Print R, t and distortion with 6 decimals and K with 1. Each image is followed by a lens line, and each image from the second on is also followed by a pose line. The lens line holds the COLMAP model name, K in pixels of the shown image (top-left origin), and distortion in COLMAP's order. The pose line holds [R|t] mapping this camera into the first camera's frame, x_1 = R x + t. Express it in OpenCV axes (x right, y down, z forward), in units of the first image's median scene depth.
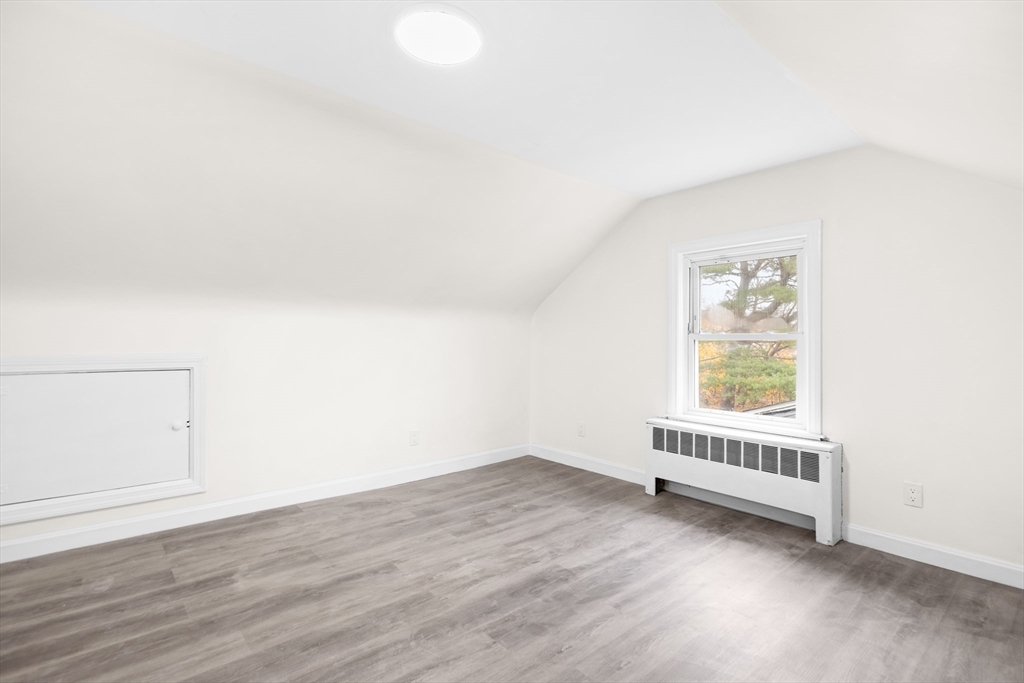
lens RADIAL K [[482.6, 0, 512.0], [0, 482.6, 341.5], [0, 0, 1]] dist [0.022765, 0.000030]
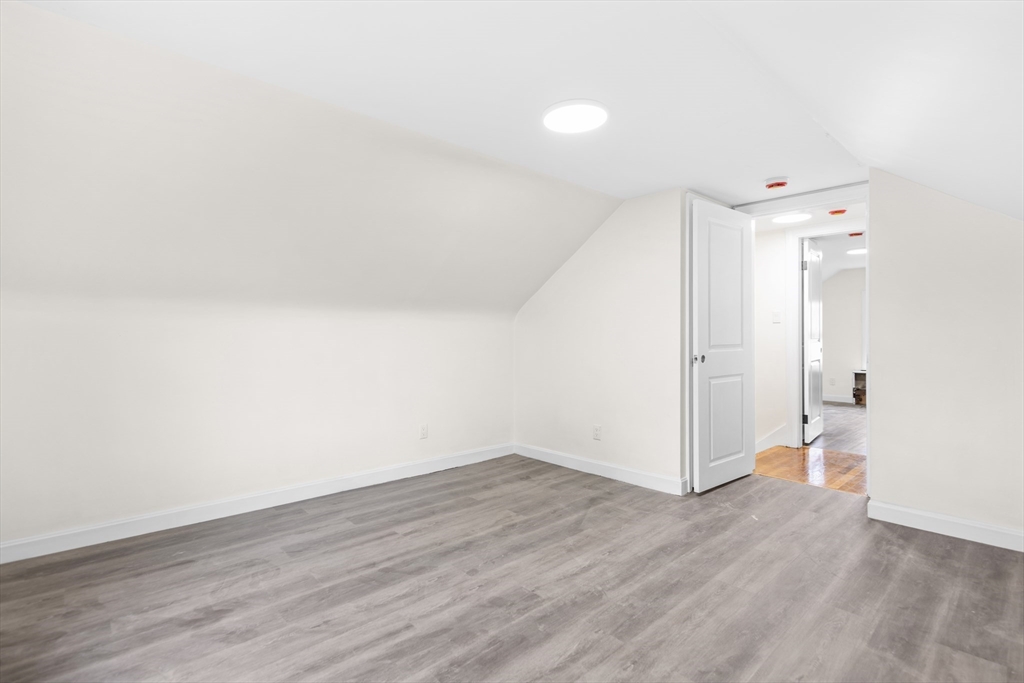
lens RADIAL K [[471.2, 0, 519.1], [0, 471.2, 336.0], [0, 0, 1]] dist [0.001184, 0.000214]
pose [[-0.998645, -0.007607, -0.051476, 0.057359], [-0.007768, 0.999966, 0.002935, -0.014836], [0.051452, 0.003330, -0.998670, 1.942586]]
